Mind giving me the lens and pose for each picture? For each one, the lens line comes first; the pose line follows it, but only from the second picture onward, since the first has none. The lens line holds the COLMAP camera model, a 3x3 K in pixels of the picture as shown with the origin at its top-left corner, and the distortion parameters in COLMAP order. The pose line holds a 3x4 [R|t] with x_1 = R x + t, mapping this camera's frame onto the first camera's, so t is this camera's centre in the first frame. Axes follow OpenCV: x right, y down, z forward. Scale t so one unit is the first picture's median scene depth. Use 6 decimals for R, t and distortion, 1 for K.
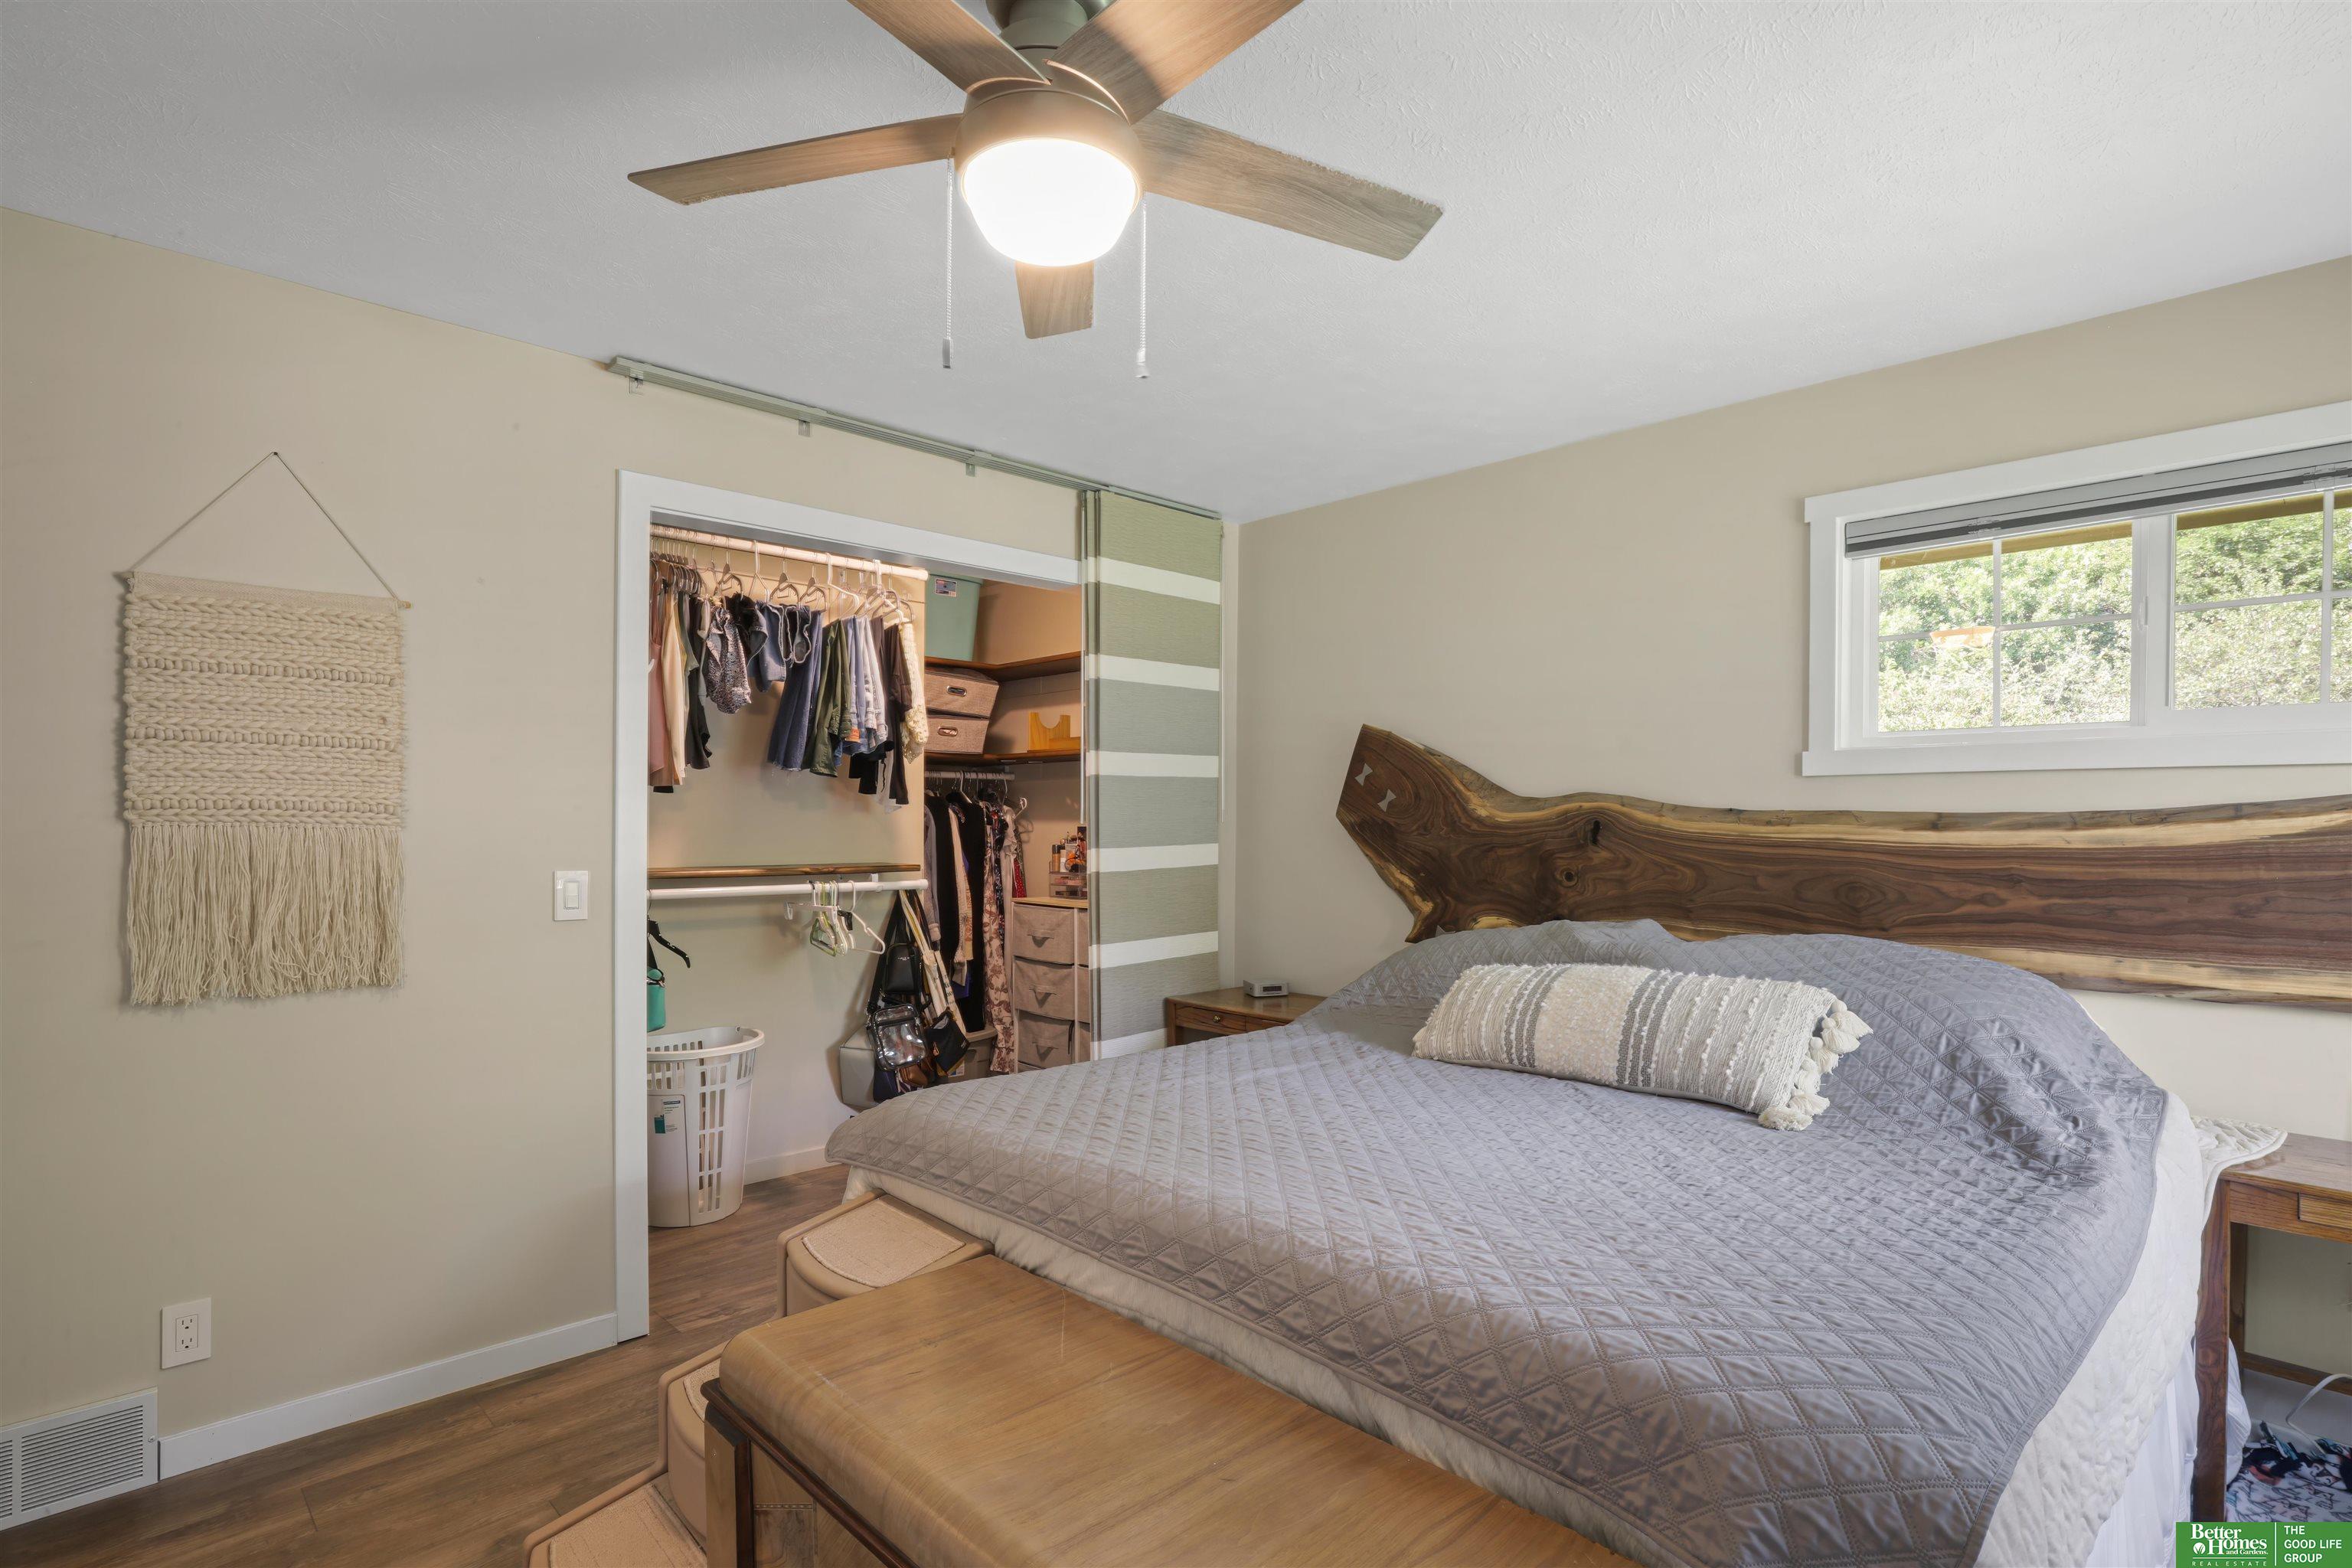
lens RADIAL K [[1191.9, 0, 1210.3], [0, 1191.9, 820.6], [0, 0, 1]] dist [-0.017711, 0.000377]
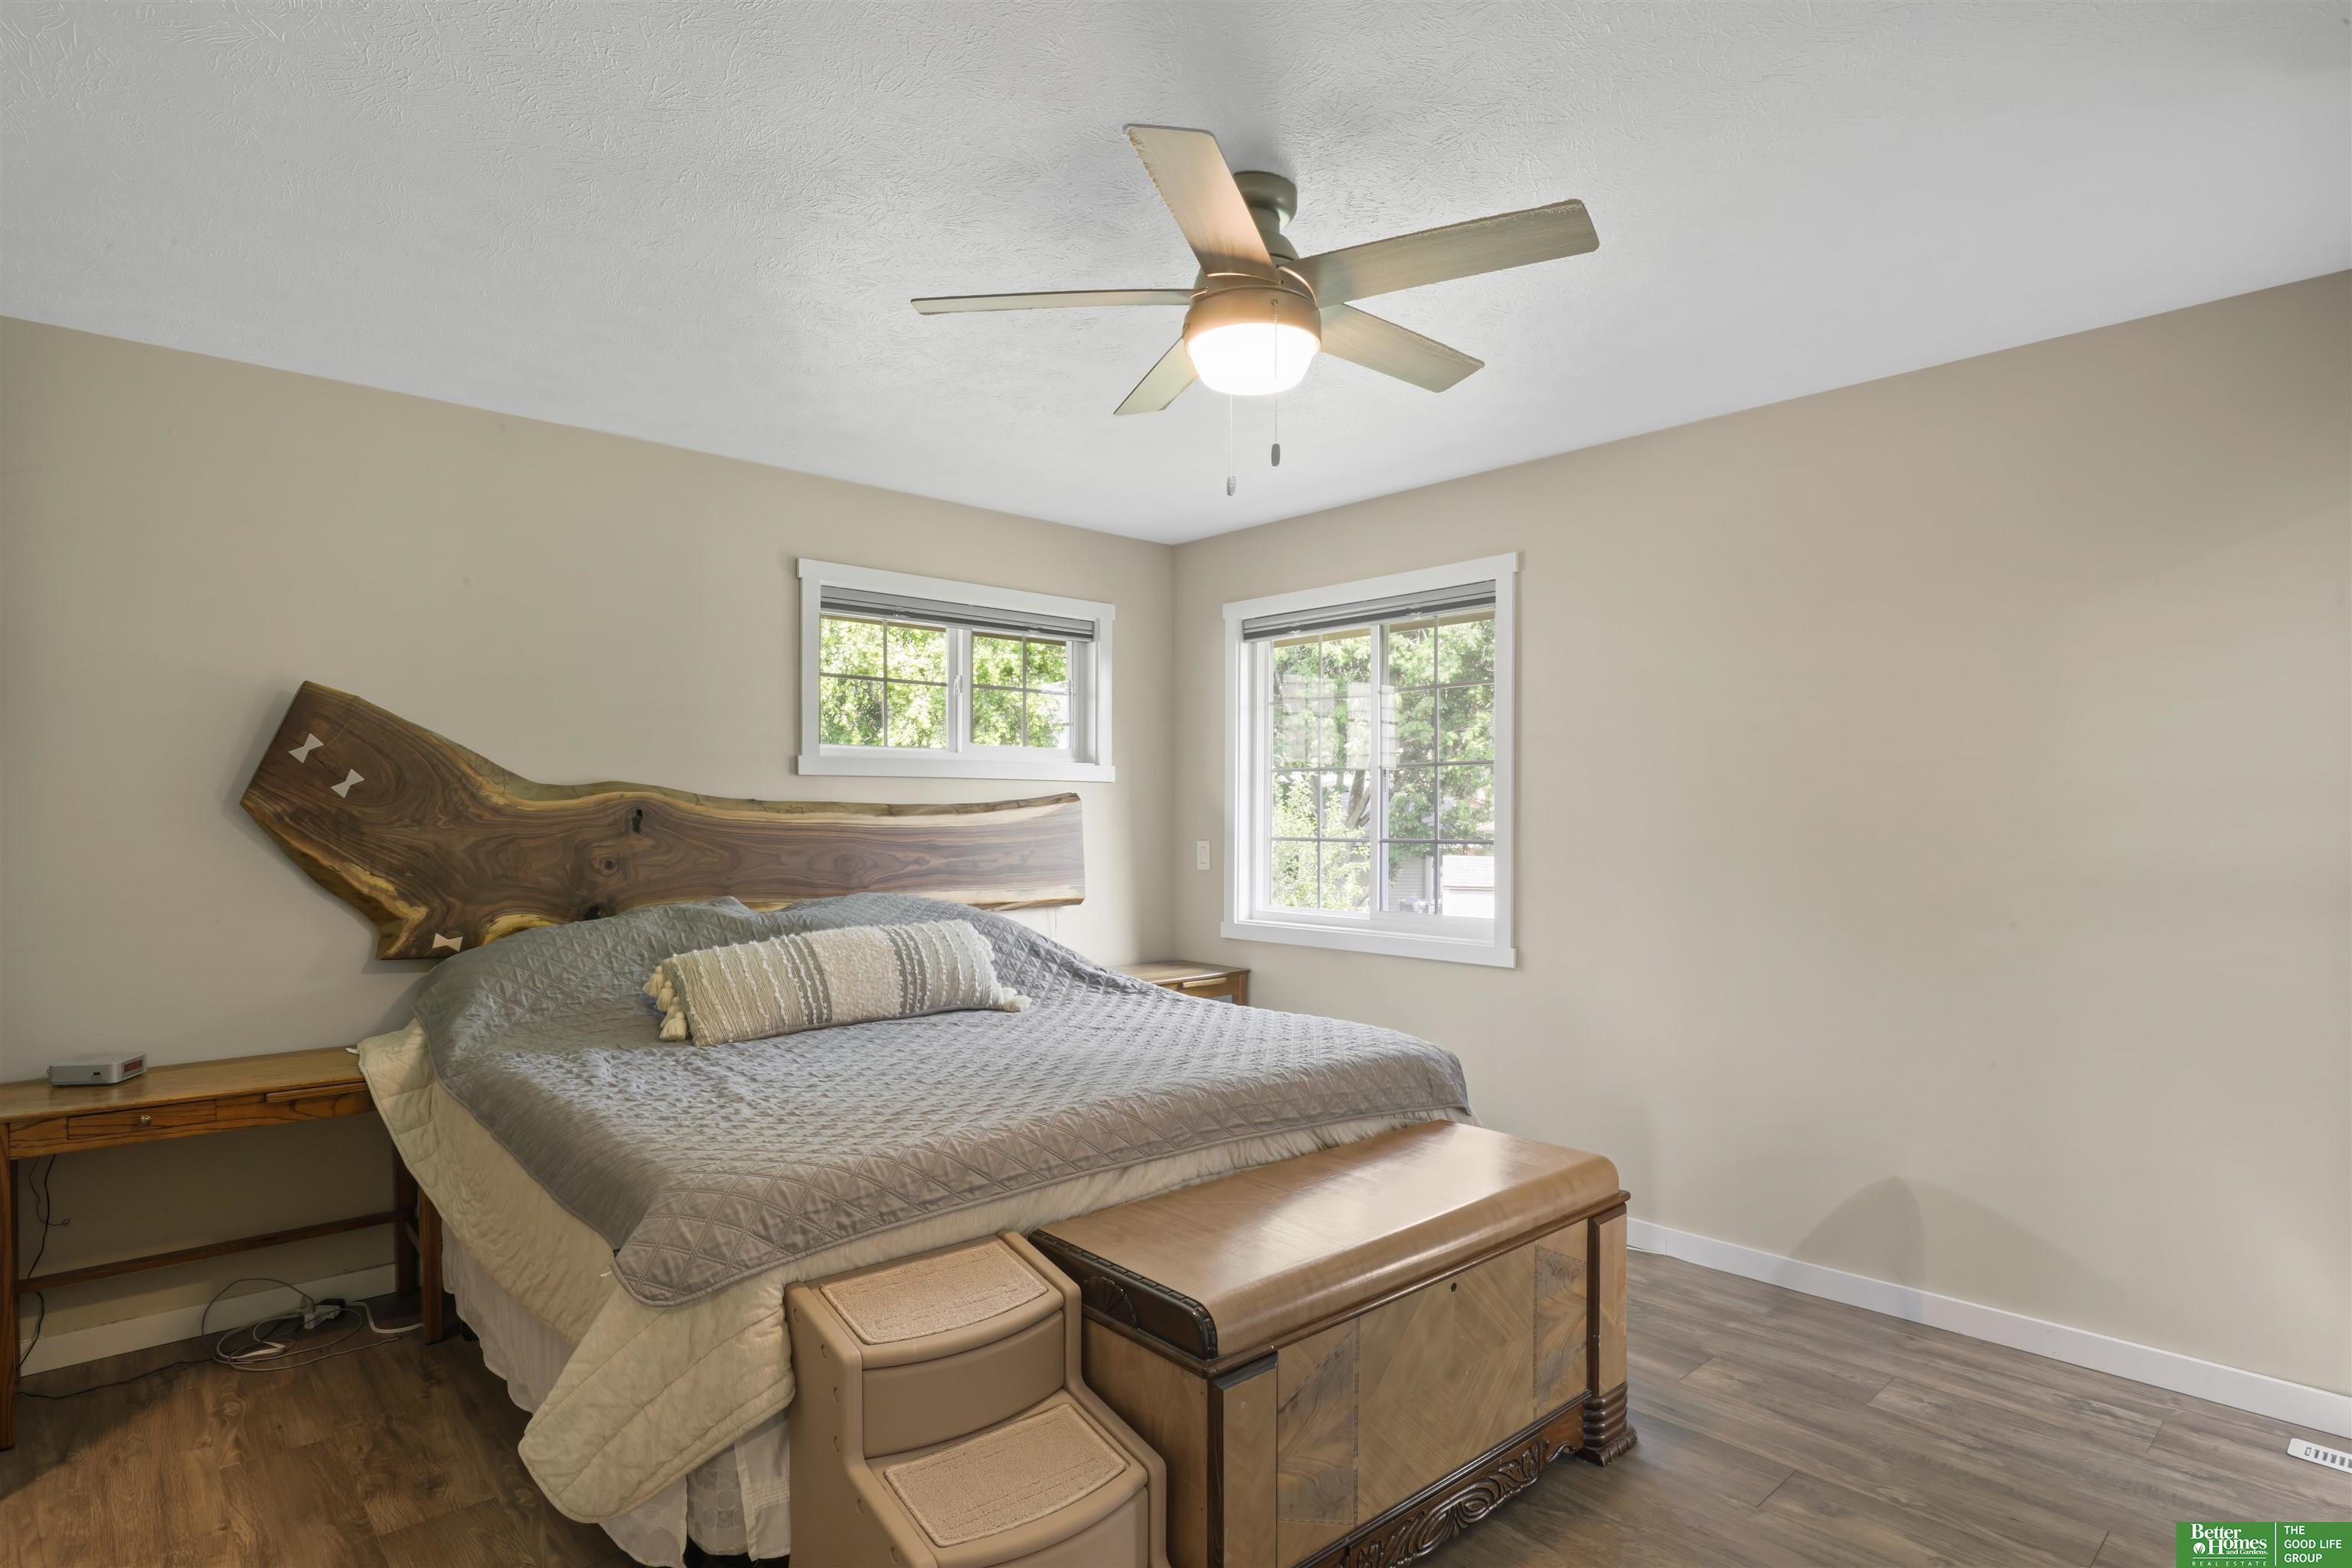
lens RADIAL K [[1191.9, 0, 1210.3], [0, 1191.9, 820.6], [0, 0, 1]] dist [-0.017711, 0.000377]
pose [[0.024219, -0.008962, 0.999667, -0.684457], [-0.000518, 0.999960, 0.008977, 0.000218], [-0.999707, -0.000736, 0.024213, 0.465217]]
